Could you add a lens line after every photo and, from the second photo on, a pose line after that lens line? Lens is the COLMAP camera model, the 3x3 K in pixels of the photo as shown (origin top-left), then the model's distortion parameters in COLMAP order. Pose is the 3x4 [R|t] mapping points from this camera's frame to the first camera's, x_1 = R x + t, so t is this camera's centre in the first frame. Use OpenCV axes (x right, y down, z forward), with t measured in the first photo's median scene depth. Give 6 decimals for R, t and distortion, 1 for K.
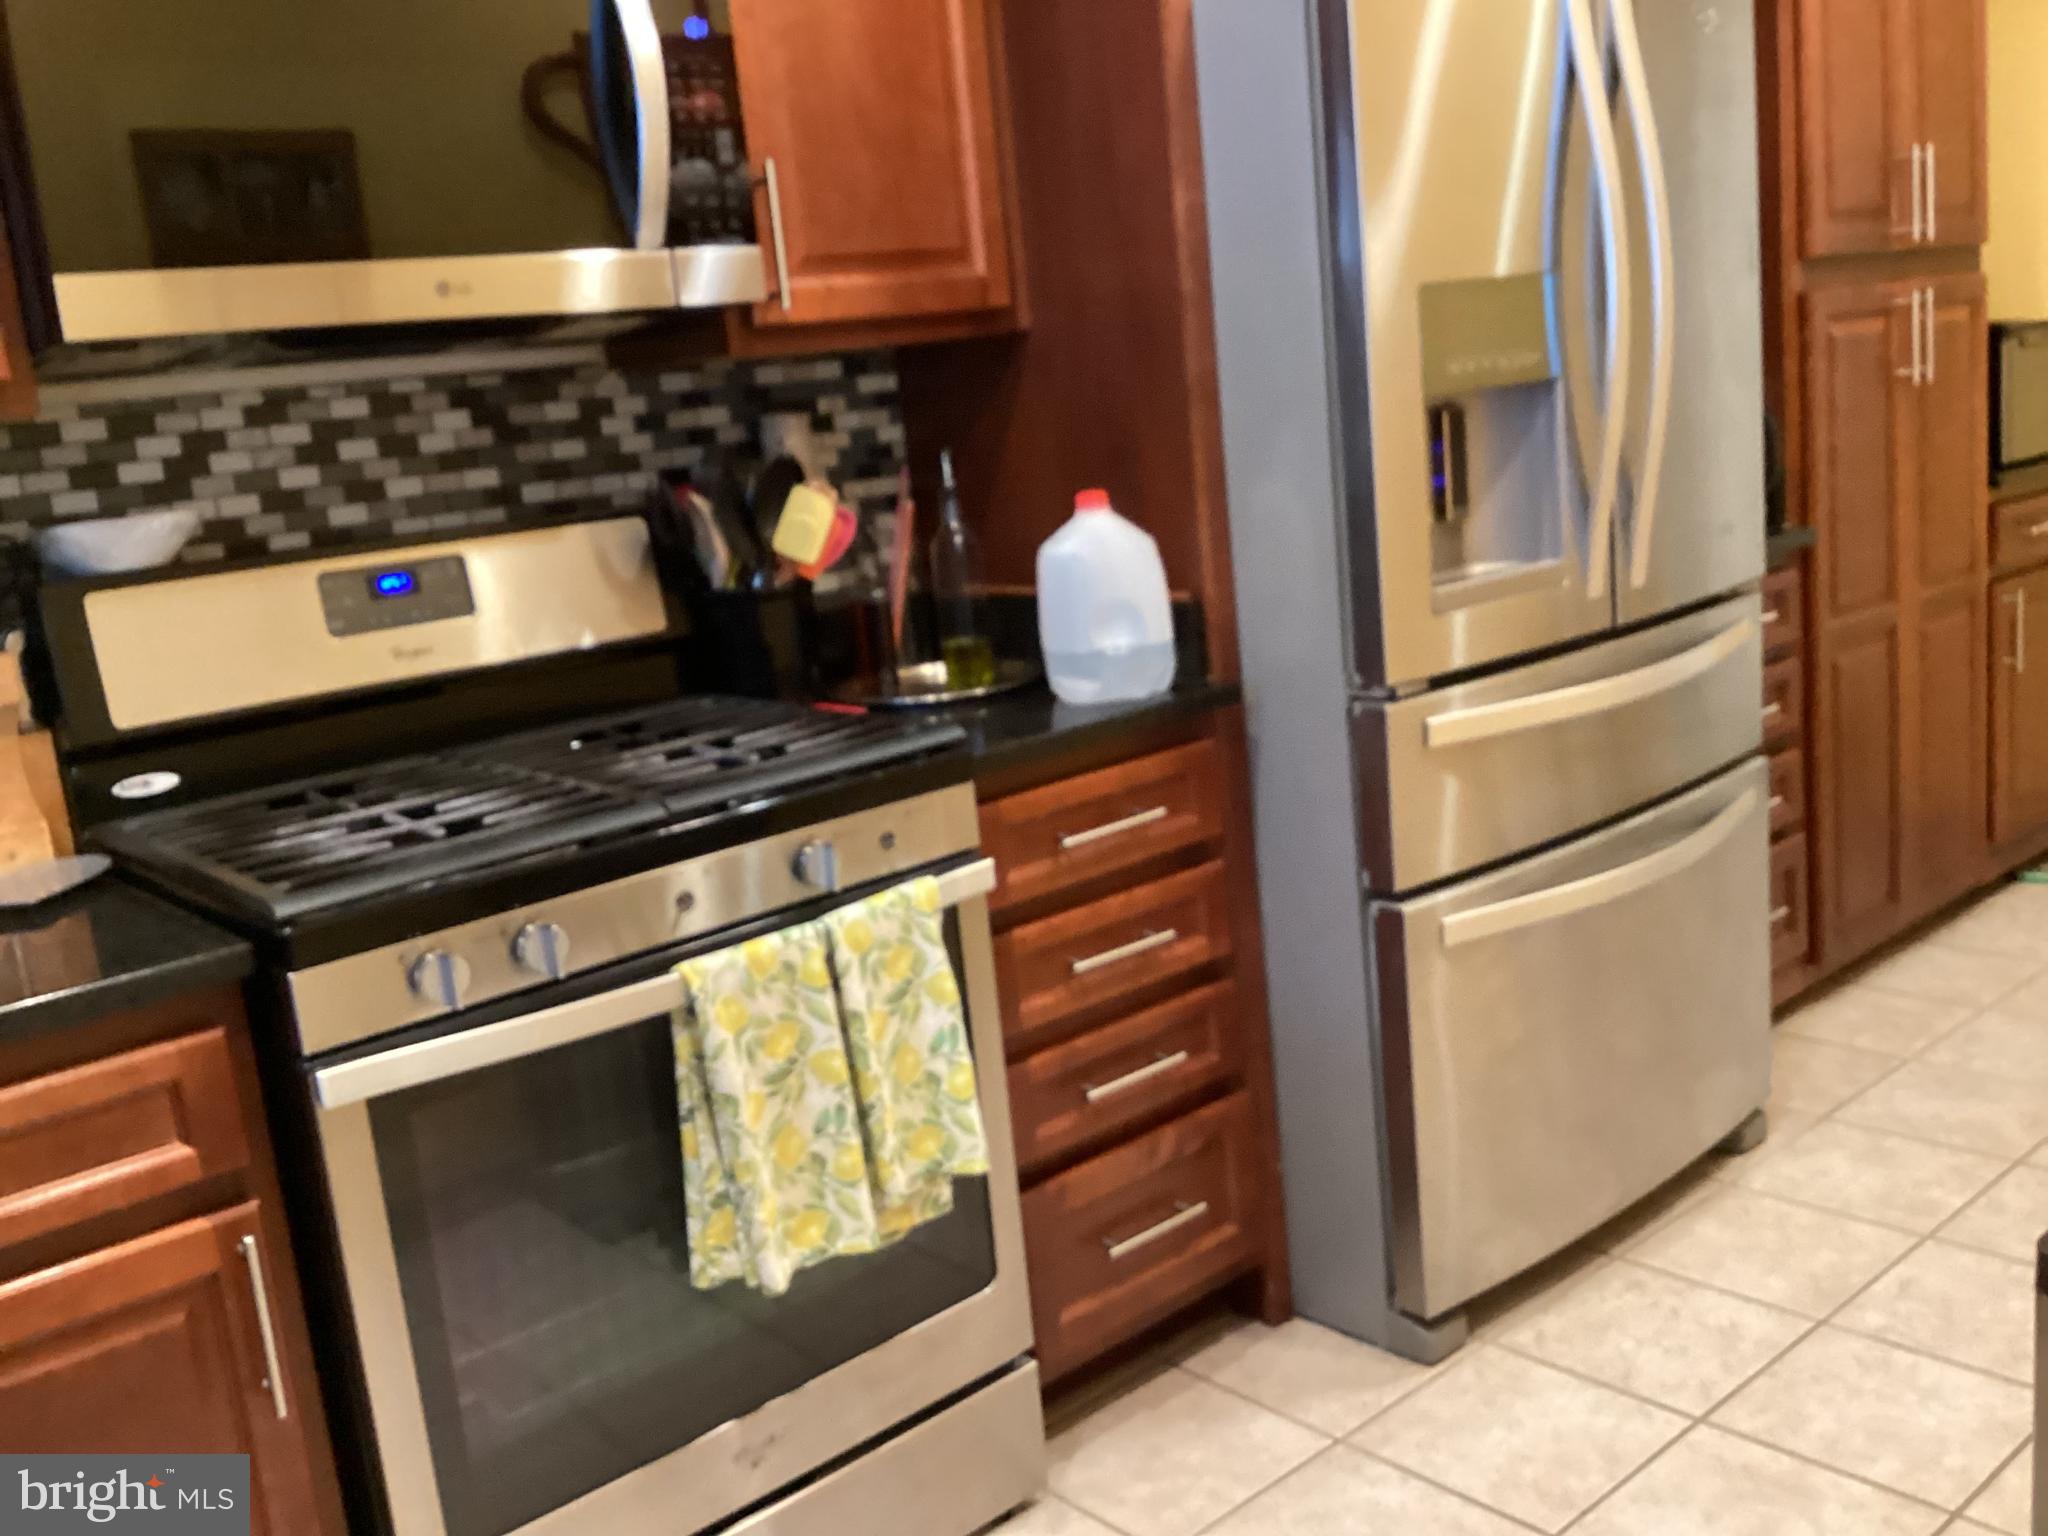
lens RADIAL K [[1844.0, 0, 996.7], [0, 1844.0, 759.5], [0, 0, 1]] dist [0.080012, -0.102902]
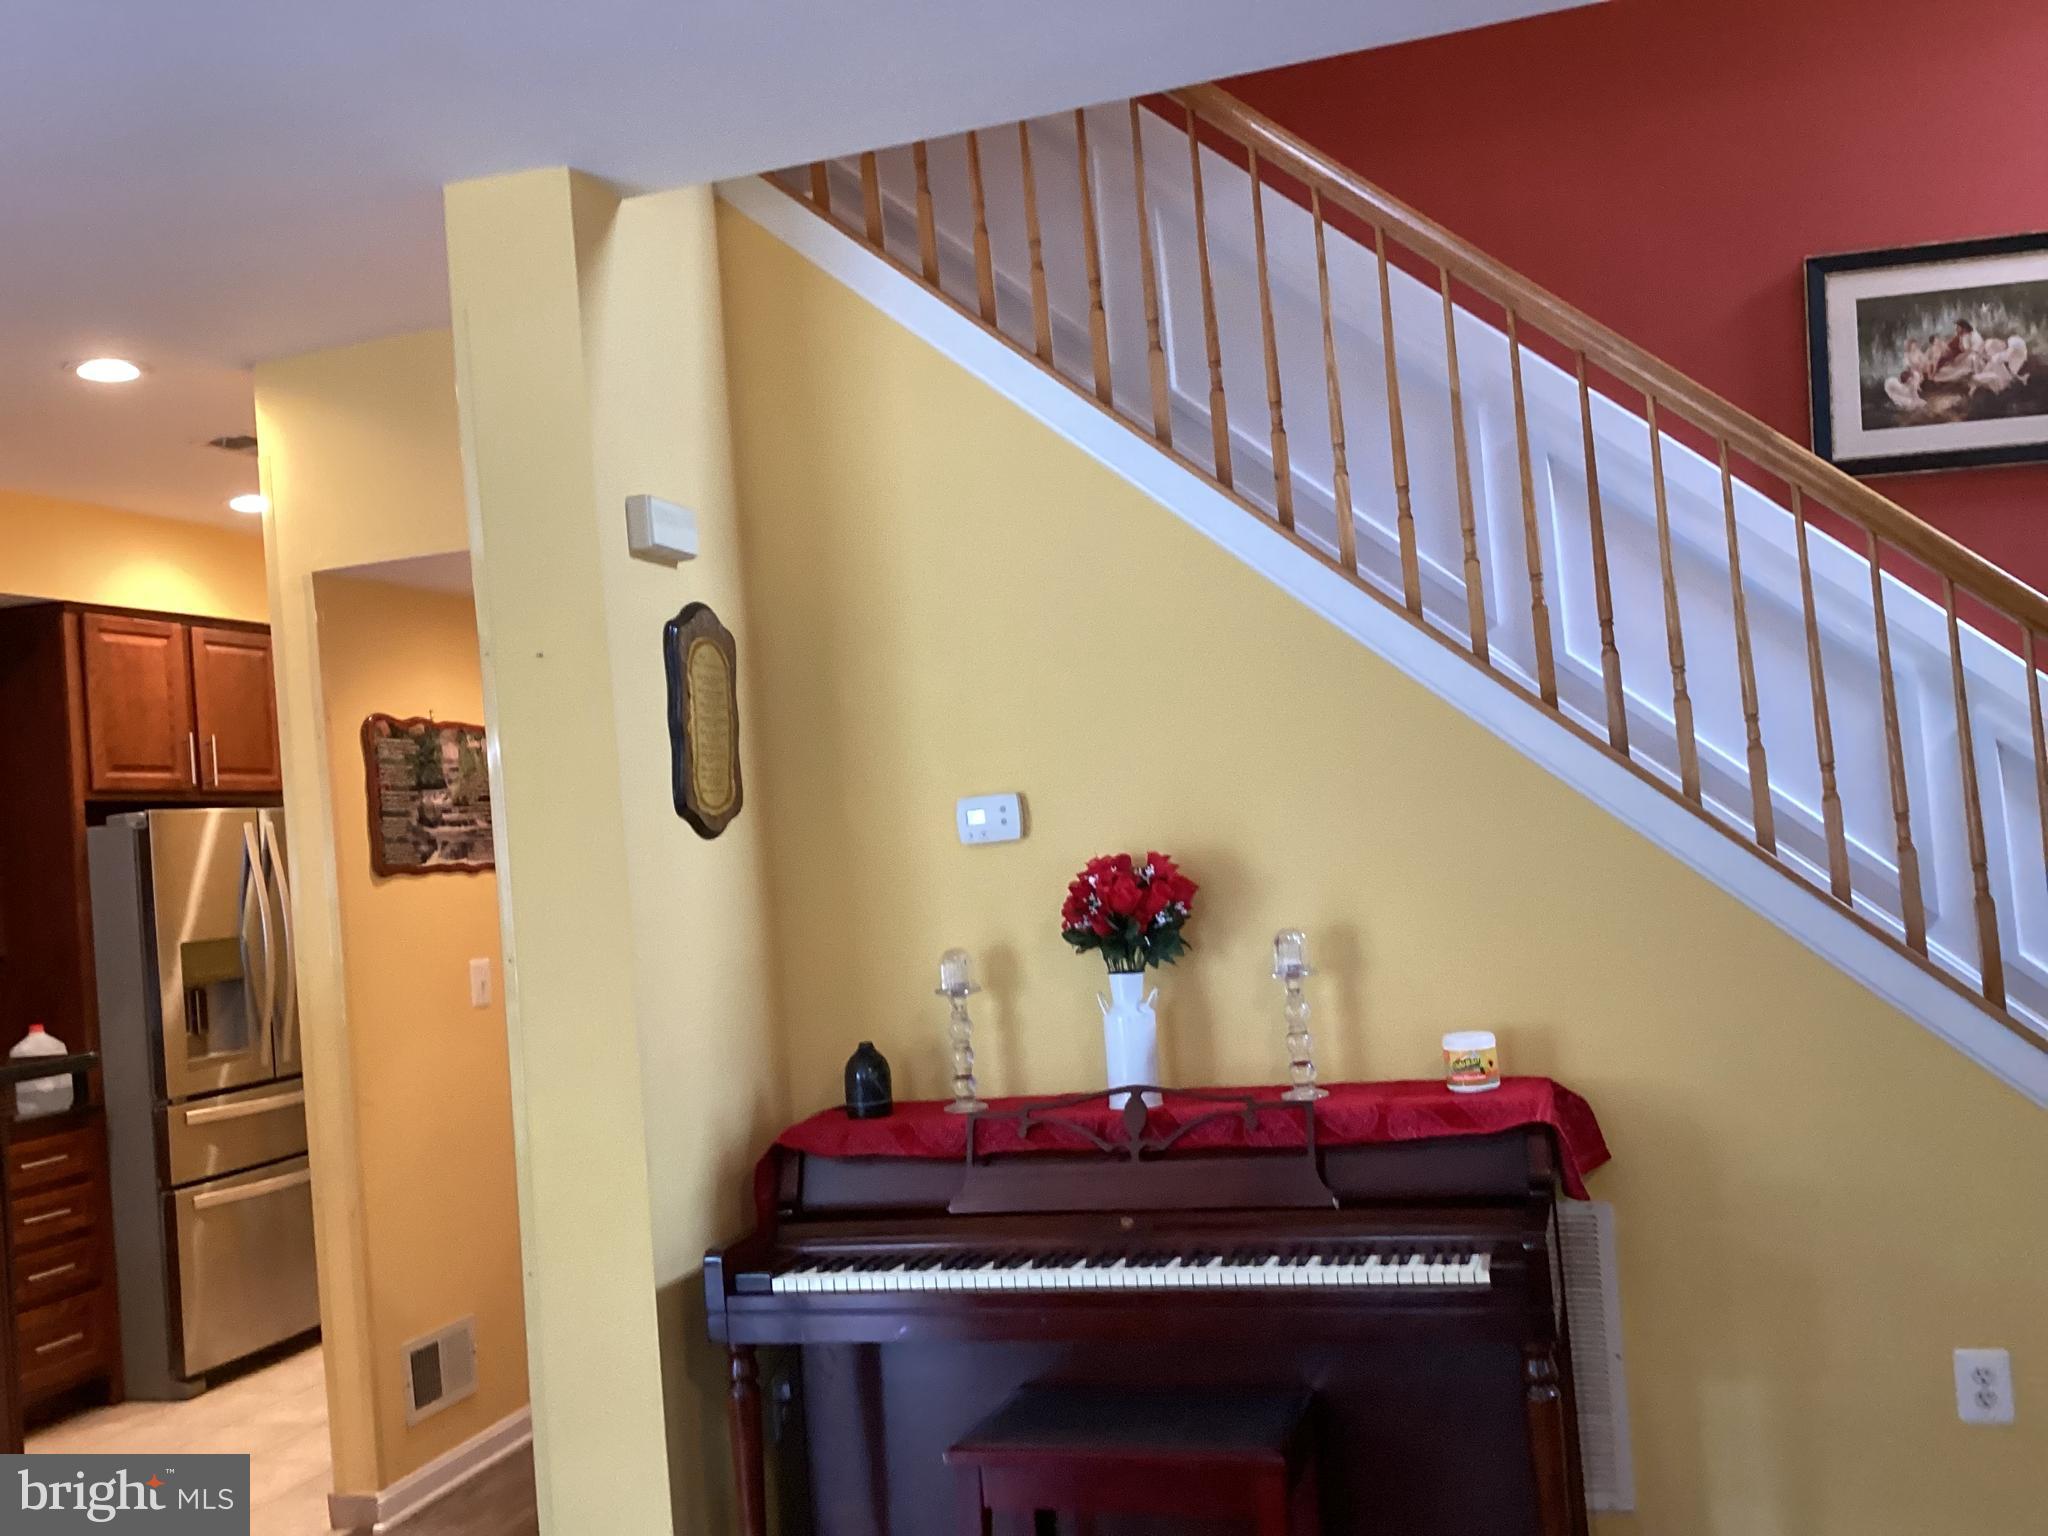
lens RADIAL K [[1844.0, 0, 994.6], [0, 1844.0, 779.5], [0, 0, 1]] dist [0.080012, -0.102902]
pose [[0.855232, 0.045311, 0.516260, -0.150565], [0.103896, 0.960956, -0.256456, 0.297473], [-0.507723, 0.272967, 0.817133, -1.688754]]
